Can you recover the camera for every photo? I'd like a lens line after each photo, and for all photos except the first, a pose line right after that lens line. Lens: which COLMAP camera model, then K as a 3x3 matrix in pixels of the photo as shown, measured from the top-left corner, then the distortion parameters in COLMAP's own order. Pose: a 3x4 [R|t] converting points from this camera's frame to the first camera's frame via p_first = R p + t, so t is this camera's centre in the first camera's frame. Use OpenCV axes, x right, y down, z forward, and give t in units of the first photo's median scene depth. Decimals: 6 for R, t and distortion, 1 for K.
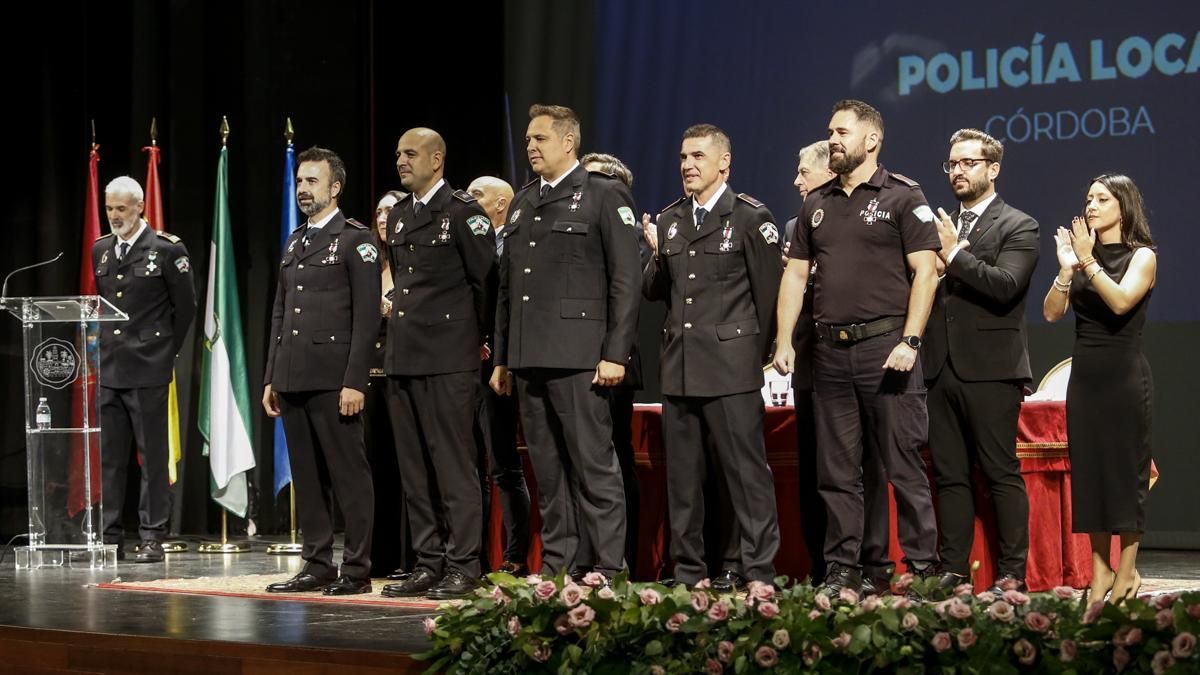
lens RADIAL K [[3513.4, 0, 588.3], [0, 3513.4, 350.1], [0, 0, 1]] dist [-0.237833, 0.000000]
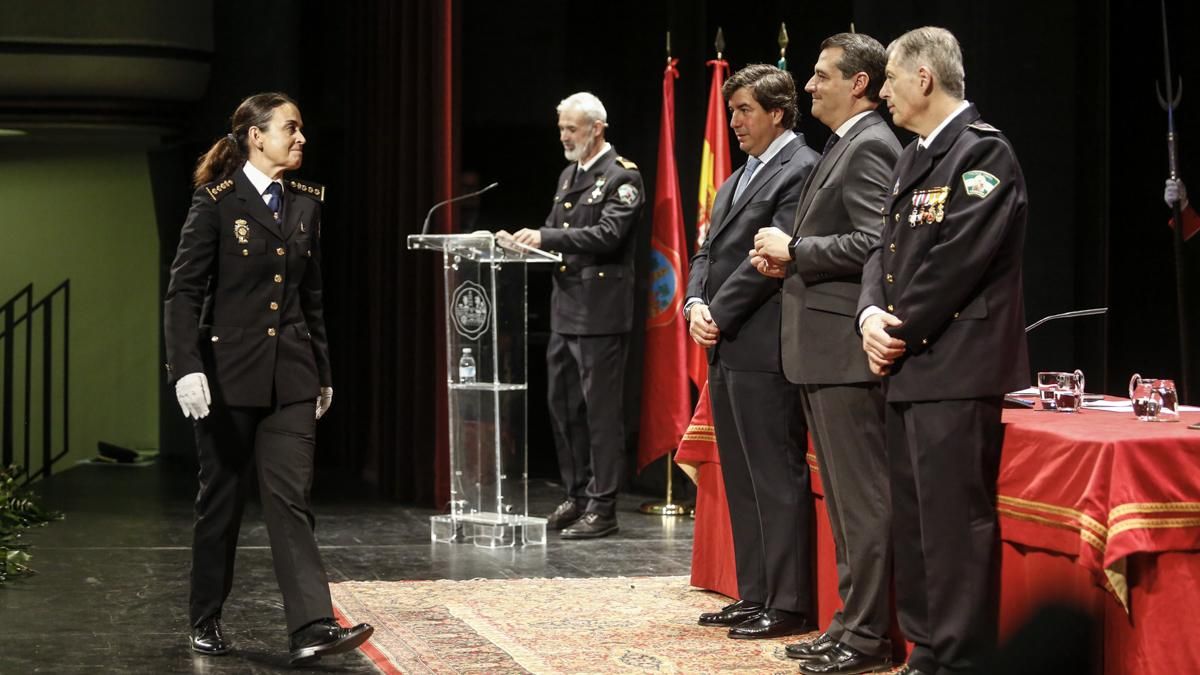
lens RADIAL K [[2759.1, 0, 594.9], [0, 2759.1, 347.7], [0, 0, 1]] dist [-0.066018, 0.000000]
pose [[0.835038, 0.034207, -0.549127, 0.244050], [-0.012382, 0.998981, 0.043402, -0.016522], [0.550052, -0.029443, 0.834611, 0.422077]]
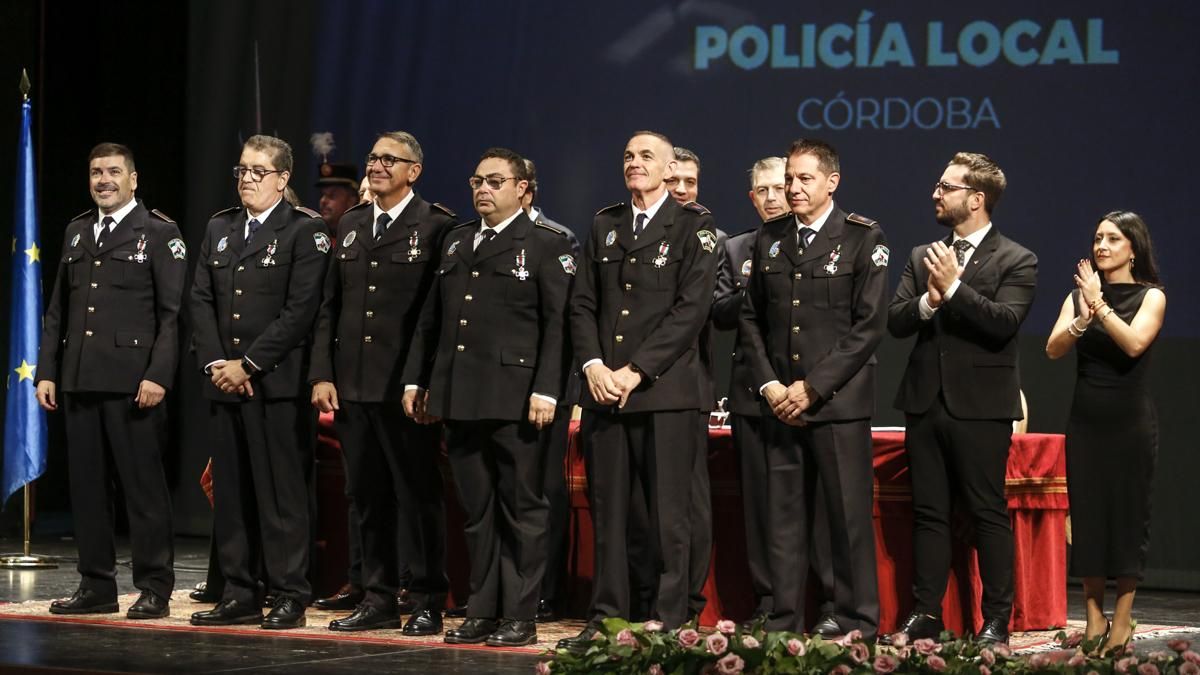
lens RADIAL K [[4709.6, 0, 604.3], [0, 4709.6, 338.1], [0, 0, 1]] dist [0.234374, 0.000000]
pose [[0.976423, 0.027515, 0.214106, -0.205216], [-0.031637, 0.999374, 0.015848, -0.023587], [-0.213536, -0.022248, 0.976682, -0.193265]]
